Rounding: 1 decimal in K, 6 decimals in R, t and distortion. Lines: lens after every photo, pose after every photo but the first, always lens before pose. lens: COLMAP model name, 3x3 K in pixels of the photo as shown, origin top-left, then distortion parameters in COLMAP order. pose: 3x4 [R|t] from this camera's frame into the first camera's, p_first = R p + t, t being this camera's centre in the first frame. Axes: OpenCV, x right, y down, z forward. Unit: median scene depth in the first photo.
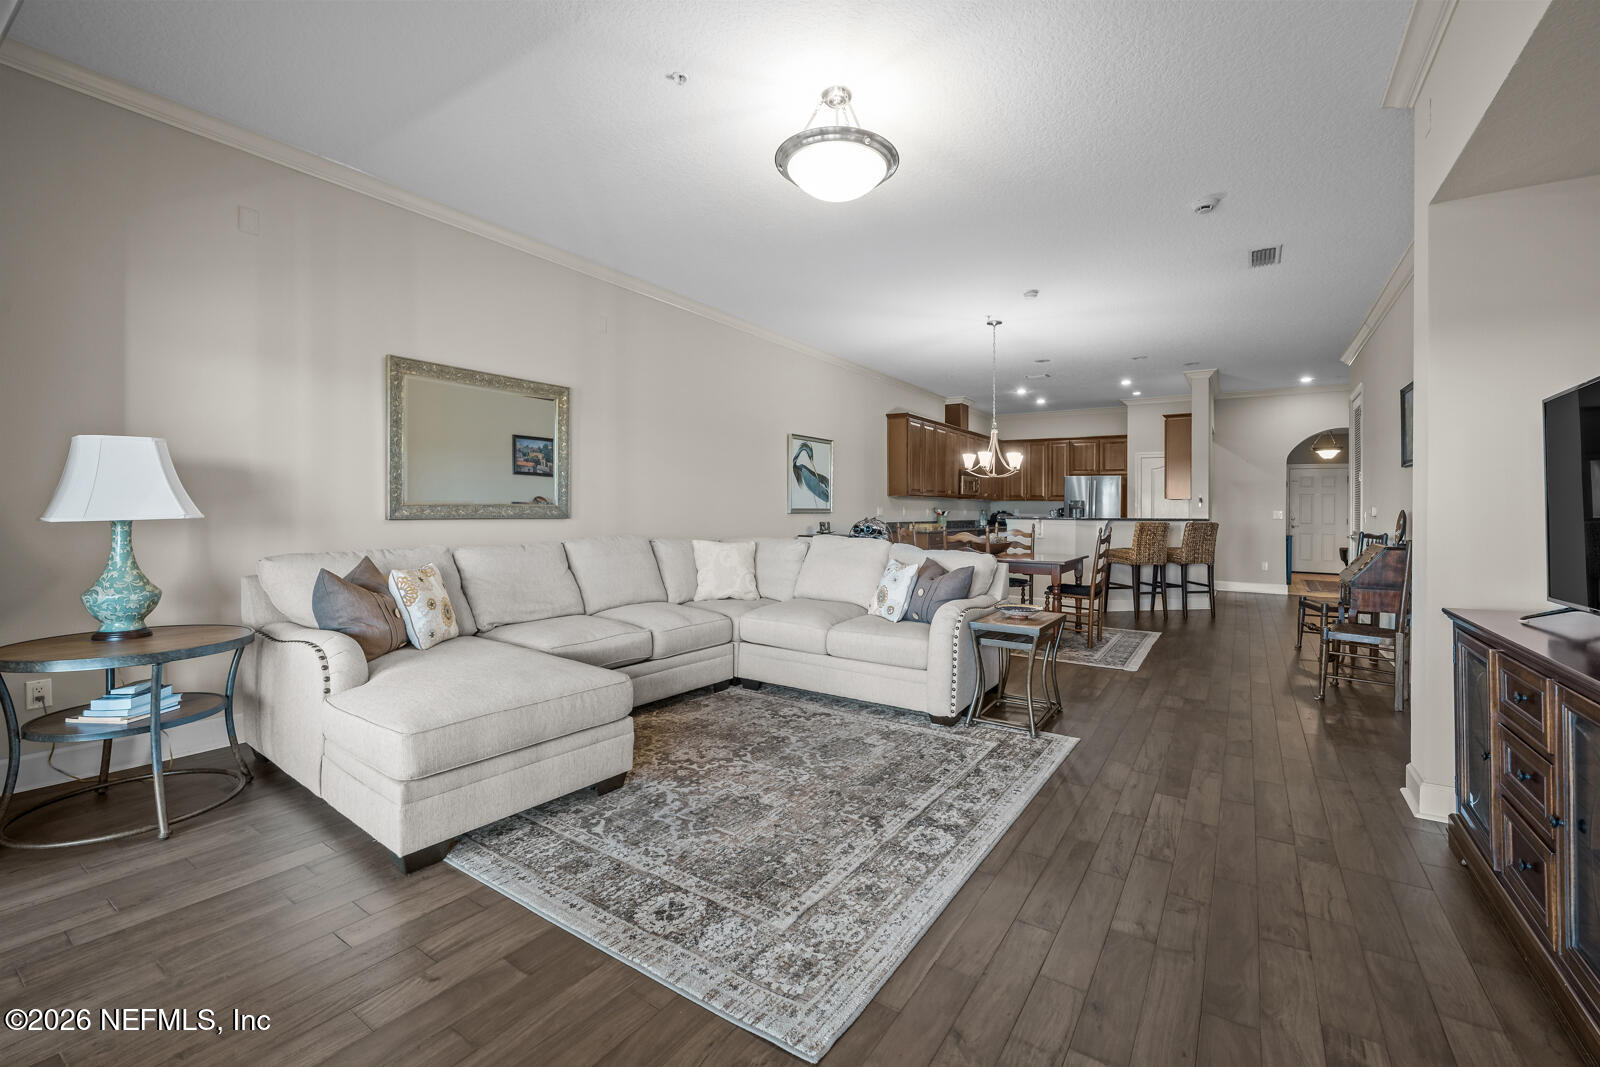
lens RADIAL K [[662.7, 0, 835.9], [0, 662.7, 505.8], [0, 0, 1]] dist [-0.000975, -0.000102]
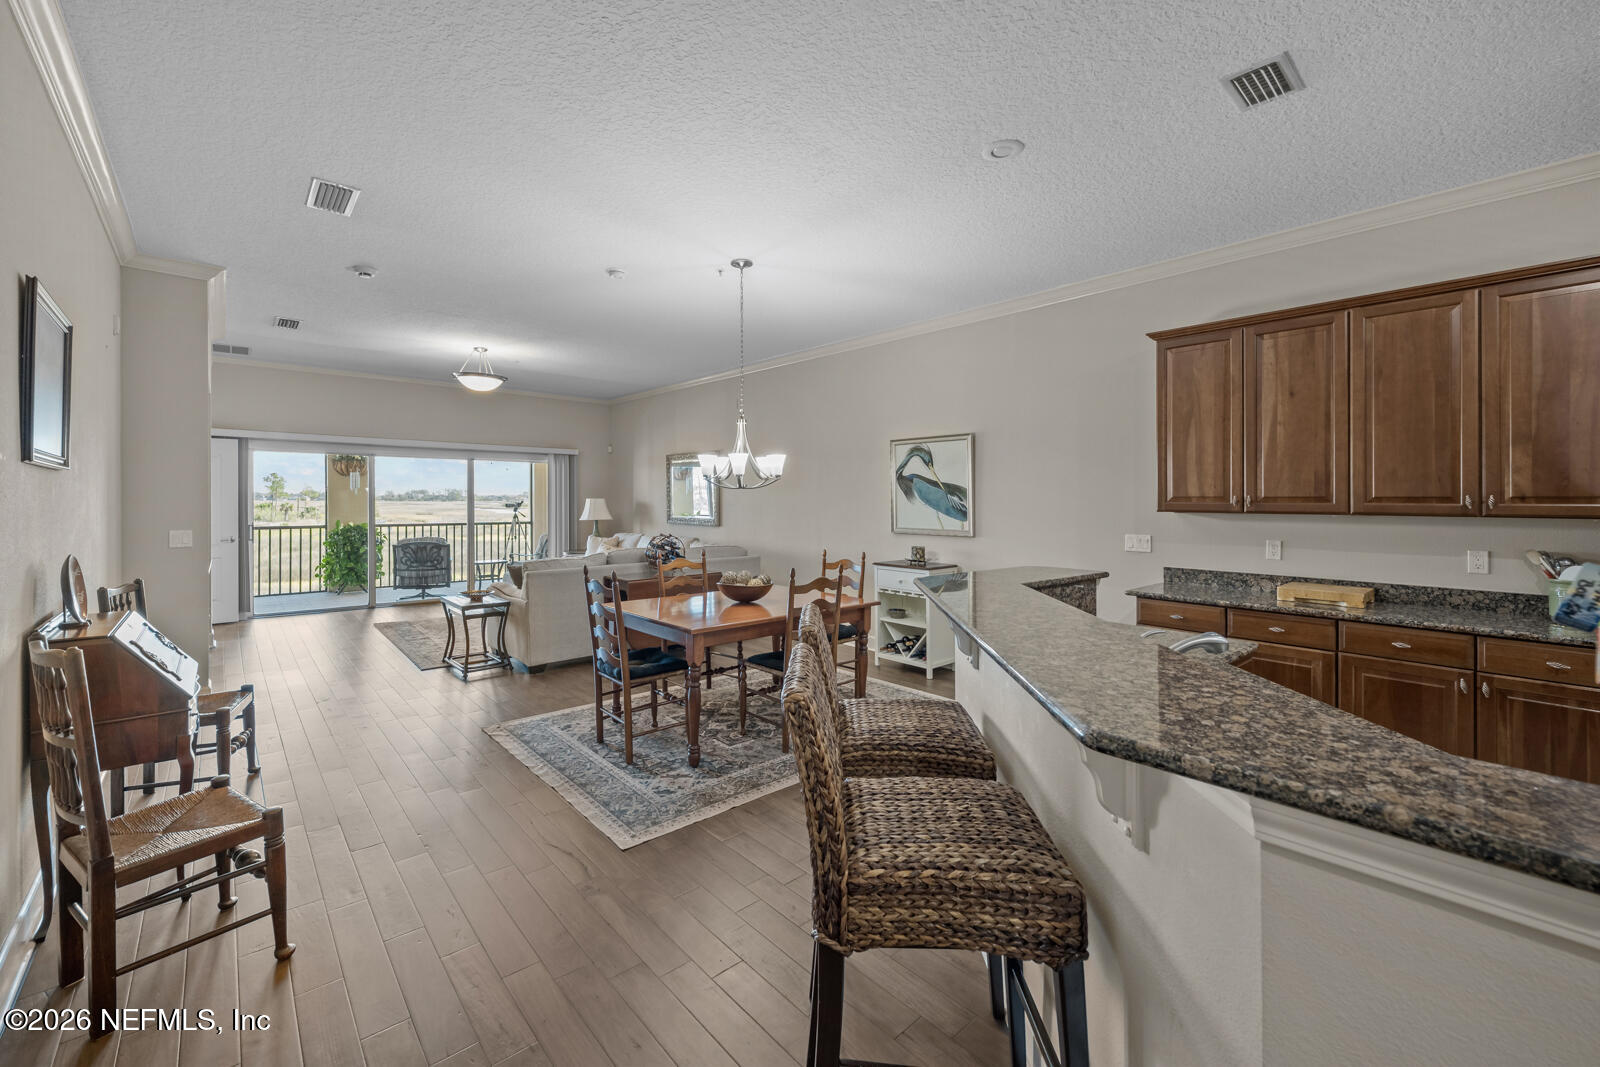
lens RADIAL K [[639.5, 0, 770.5], [0, 639.5, 525.2], [0, 0, 1]] dist [-0.000014, 0.000021]
pose [[-0.297331, 0.026227, -0.954414, 1.714825], [-0.004789, 0.999569, 0.028960, -0.049591], [0.954762, 0.013181, -0.297078, 2.441111]]
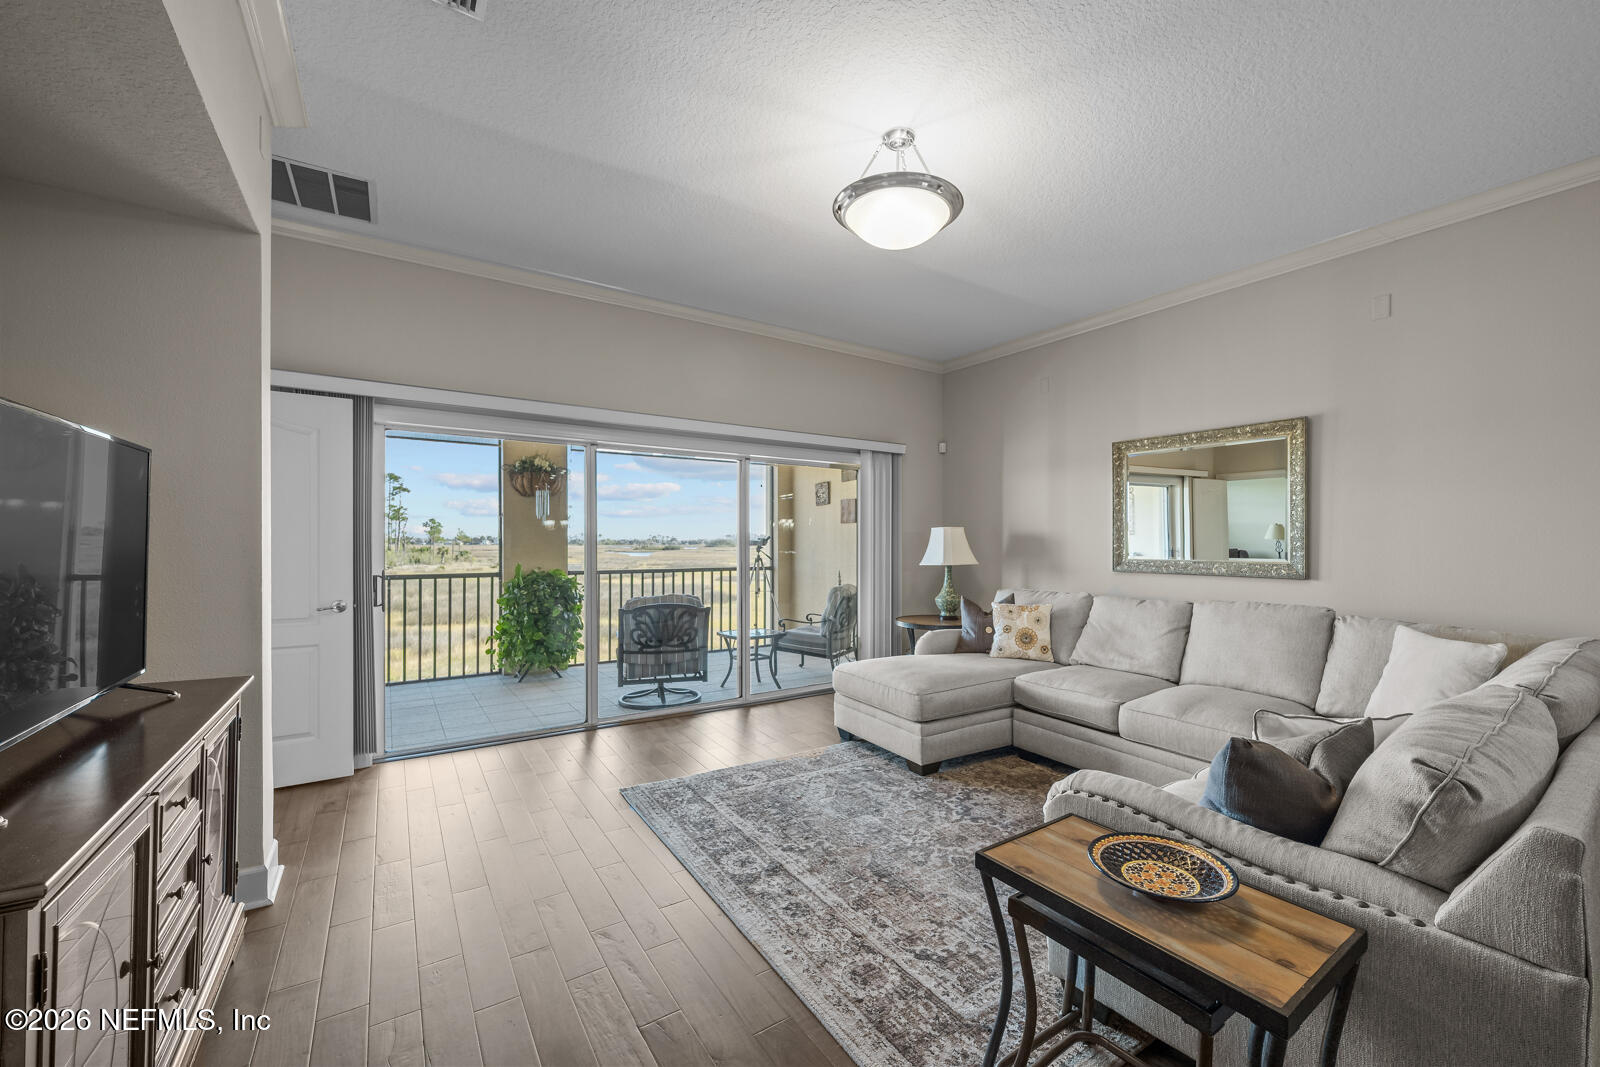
lens RADIAL K [[637.7, 0, 821.4], [0, 637.7, 565.7], [0, 0, 1]] dist [-0.000755, -0.000258]
pose [[-0.402119, 0.021570, -0.915333, 0.796702], [-0.003429, 0.999680, 0.025065, -0.023338], [0.915581, 0.013218, -0.401917, 1.151938]]
